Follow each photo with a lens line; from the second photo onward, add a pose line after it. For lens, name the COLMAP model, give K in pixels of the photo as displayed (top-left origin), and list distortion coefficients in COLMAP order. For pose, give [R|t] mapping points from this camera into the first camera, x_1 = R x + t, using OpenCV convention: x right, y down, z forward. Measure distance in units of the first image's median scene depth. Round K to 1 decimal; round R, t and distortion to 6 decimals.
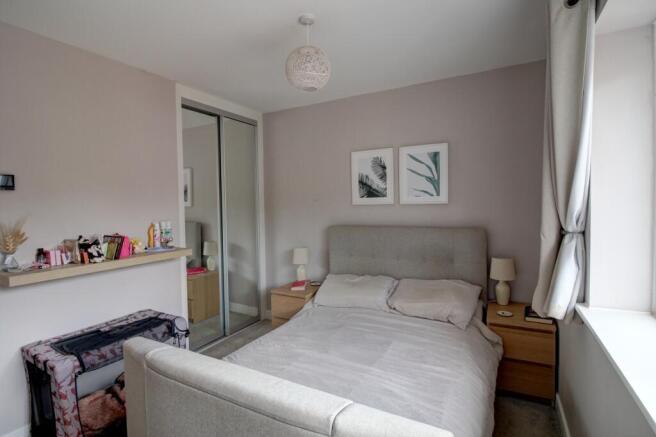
lens RADIAL K [[322.5, 0, 332.4], [0, 322.5, 211.5], [0, 0, 1]] dist [-0.004488, -0.010746]
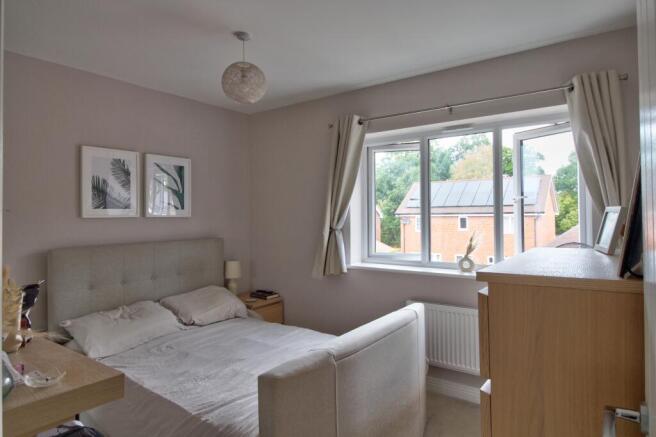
lens RADIAL K [[414.7, 0, 331.5], [0, 414.7, 219.2], [0, 0, 1]] dist [-0.007708, -0.004121]
pose [[0.102760, 0.006757, 0.994683, -0.899885], [0.035501, 0.999315, -0.010456, 0.012605], [-0.994073, 0.036387, 0.102449, 0.396385]]
